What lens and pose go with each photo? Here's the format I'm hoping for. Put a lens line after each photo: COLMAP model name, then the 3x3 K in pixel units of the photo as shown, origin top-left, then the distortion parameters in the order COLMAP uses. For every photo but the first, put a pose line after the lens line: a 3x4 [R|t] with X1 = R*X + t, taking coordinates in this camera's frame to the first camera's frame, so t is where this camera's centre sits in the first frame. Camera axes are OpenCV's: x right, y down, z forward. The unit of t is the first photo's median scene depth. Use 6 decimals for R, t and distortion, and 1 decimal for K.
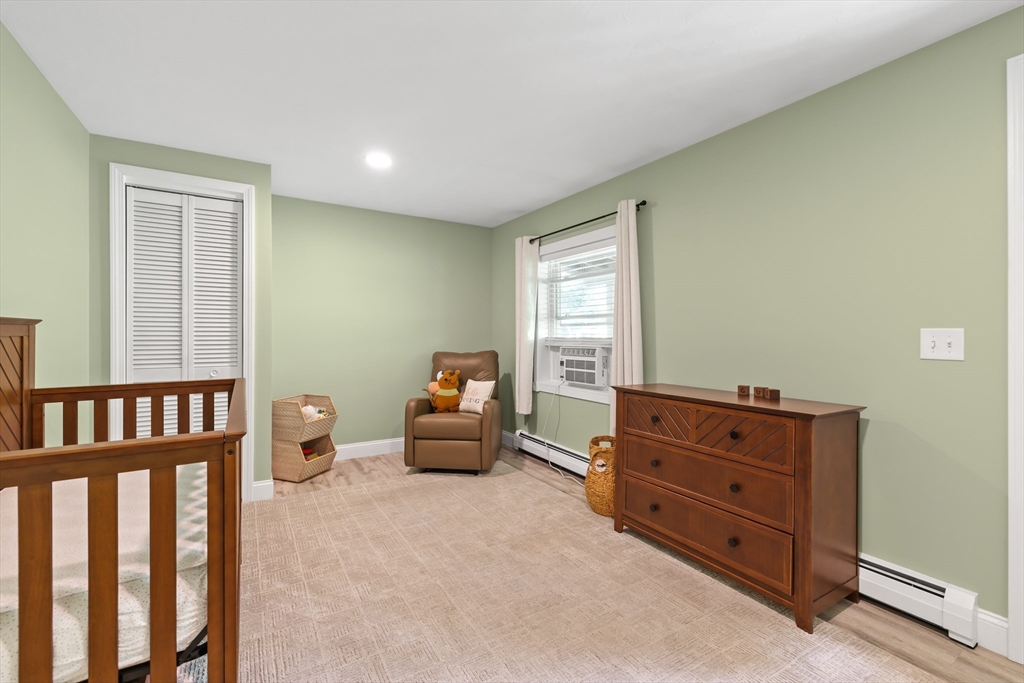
lens RADIAL K [[432.6, 0, 517.4], [0, 432.6, 335.3], [0, 0, 1]] dist [0.000667, -0.000281]
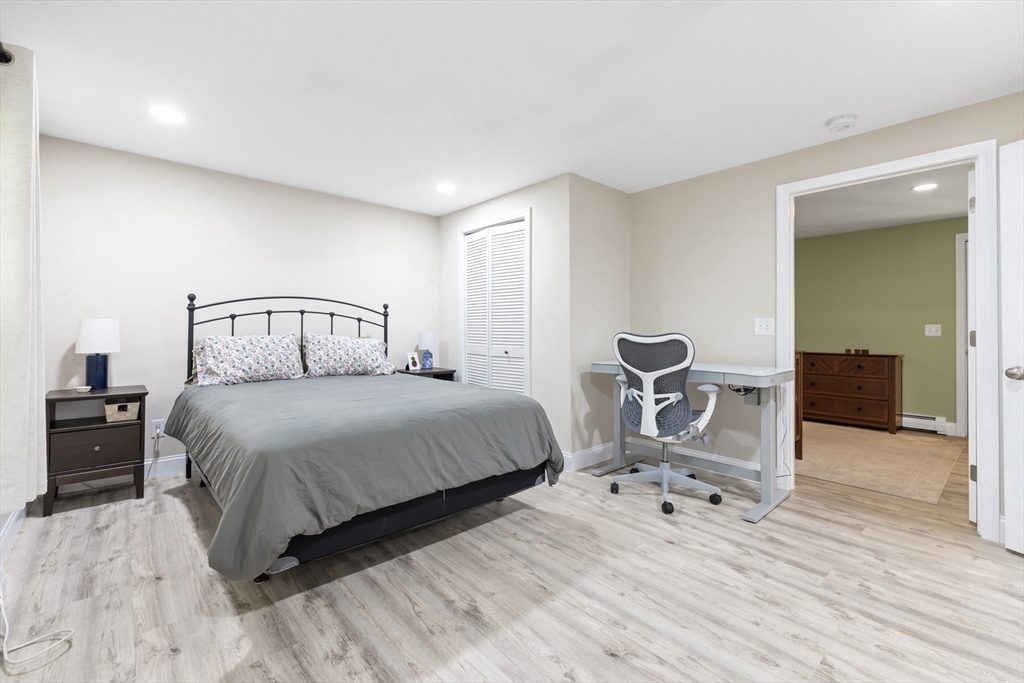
lens RADIAL K [[432.6, 0, 506.7], [0, 432.6, 339.0], [0, 0, 1]] dist [0.000667, -0.000281]
pose [[0.987119, 0.003475, 0.159947, -1.982586], [-0.007780, 0.999624, 0.026296, 0.022447], [-0.159796, -0.027201, 0.986775, -1.175956]]
